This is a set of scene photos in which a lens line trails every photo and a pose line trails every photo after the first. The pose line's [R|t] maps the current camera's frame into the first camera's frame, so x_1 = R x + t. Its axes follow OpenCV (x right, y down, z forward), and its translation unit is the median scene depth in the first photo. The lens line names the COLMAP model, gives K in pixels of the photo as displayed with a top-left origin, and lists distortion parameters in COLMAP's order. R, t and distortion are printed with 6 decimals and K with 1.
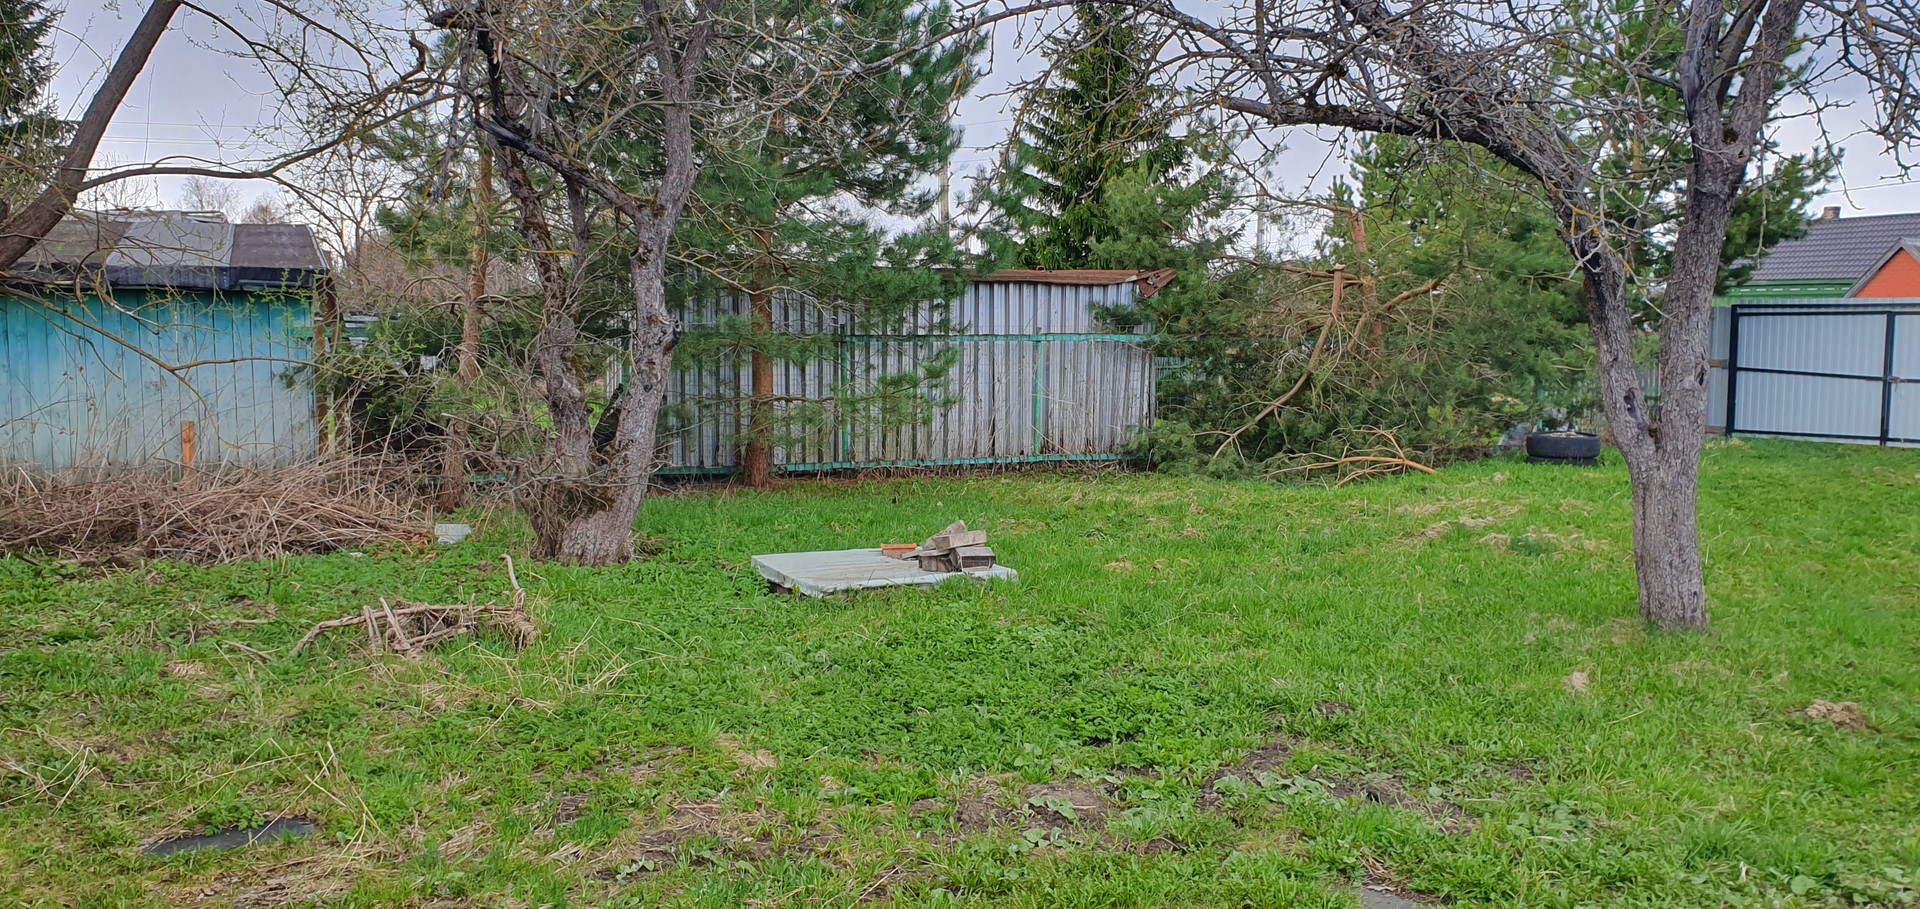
lens RADIAL K [[1675.3, 0, 960.0], [0, 1675.3, 454.5], [0, 0, 1]] dist [0.115362, -0.177609]
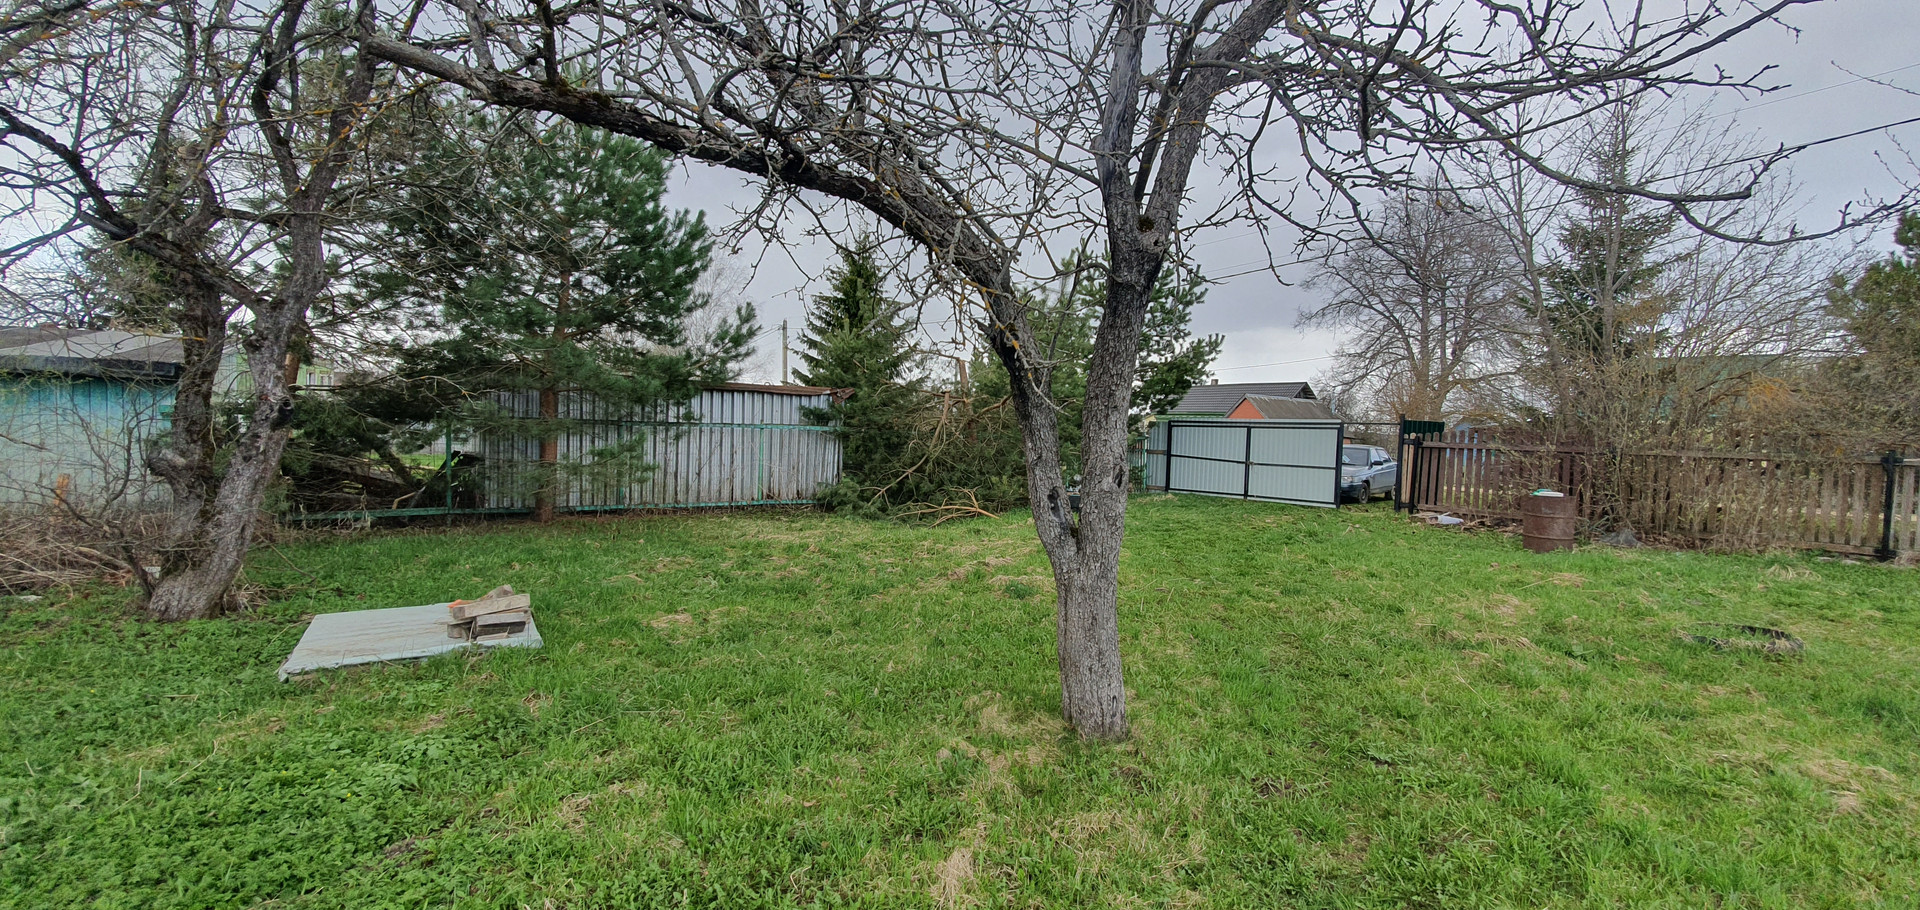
lens RADIAL K [[761.3, 0, 960.0], [0, 761.3, 455.0], [0, 0, 1]] dist [0.001098, -0.013984]
pose [[0.988284, 0.020691, 0.151217, 0.132008], [-0.015104, 0.999164, -0.038000, -0.019317], [-0.151877, 0.035271, 0.987770, 0.275860]]
